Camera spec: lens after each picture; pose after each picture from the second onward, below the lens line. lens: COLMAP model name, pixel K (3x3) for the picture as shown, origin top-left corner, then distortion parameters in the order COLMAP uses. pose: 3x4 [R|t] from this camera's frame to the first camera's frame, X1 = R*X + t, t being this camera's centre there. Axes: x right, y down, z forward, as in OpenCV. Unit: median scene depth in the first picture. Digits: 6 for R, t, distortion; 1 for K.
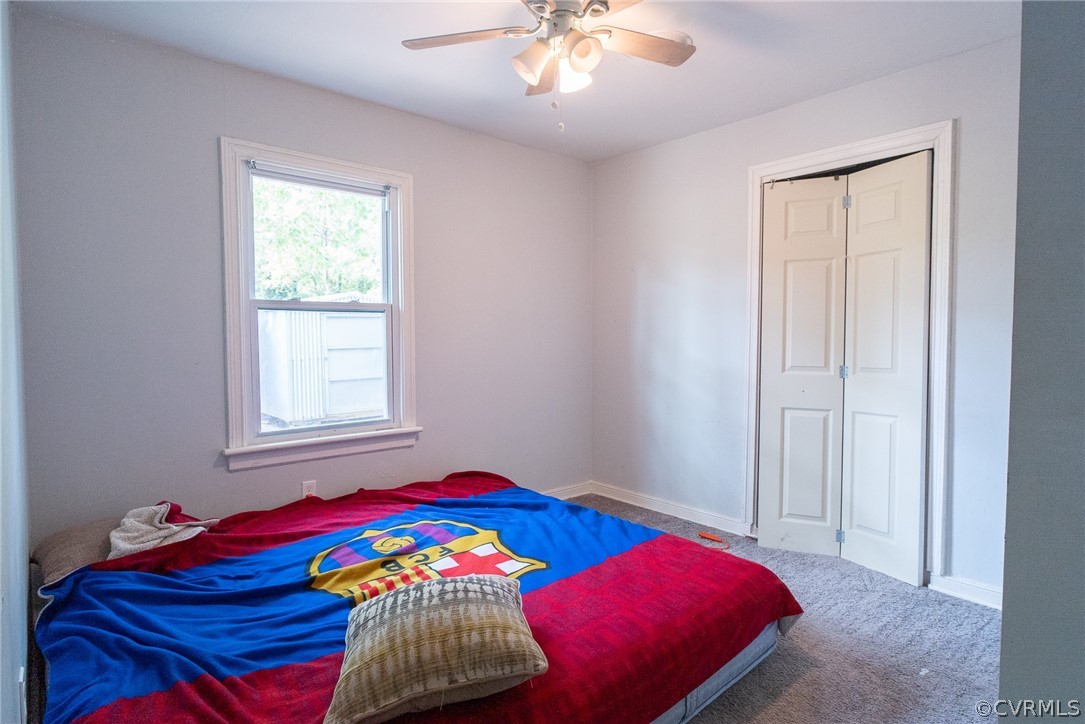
lens RADIAL K [[566.8, 0, 542.5], [0, 566.8, 362.0], [0, 0, 1]] dist [-0.001784, -0.000264]
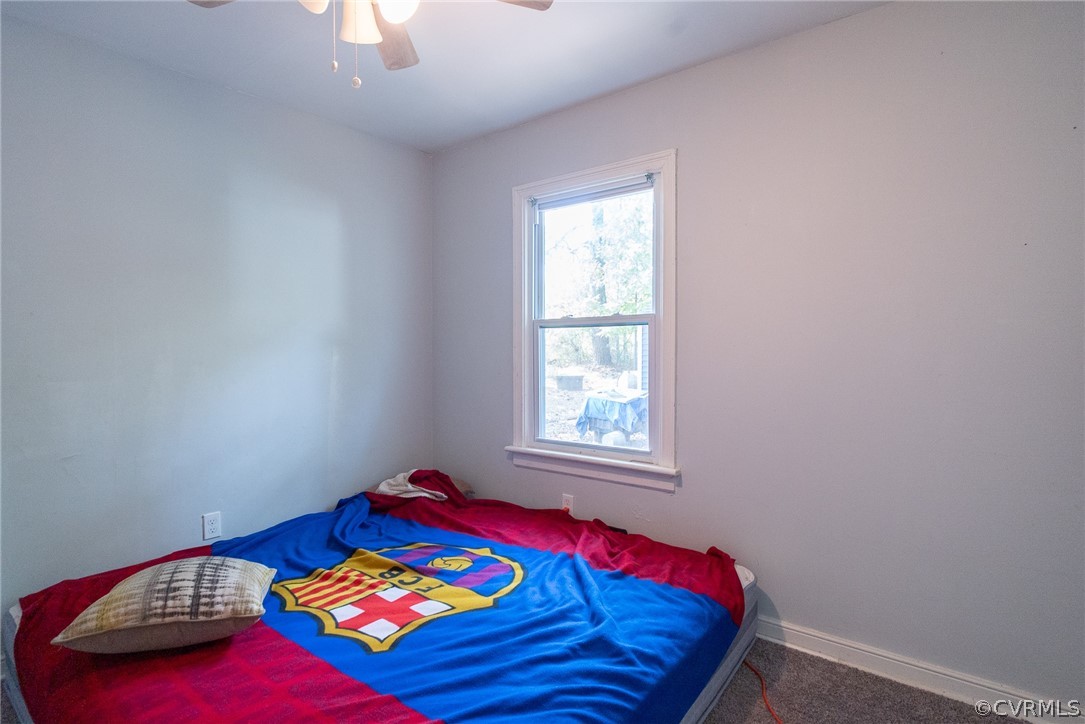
lens RADIAL K [[566.8, 0, 542.5], [0, 566.8, 362.0], [0, 0, 1]] dist [-0.001784, -0.000264]
pose [[0.177386, 0.025937, -0.983799, 0.679026], [-0.041983, 0.998942, 0.018766, -0.053310], [0.983245, 0.037974, 0.178287, 0.899201]]
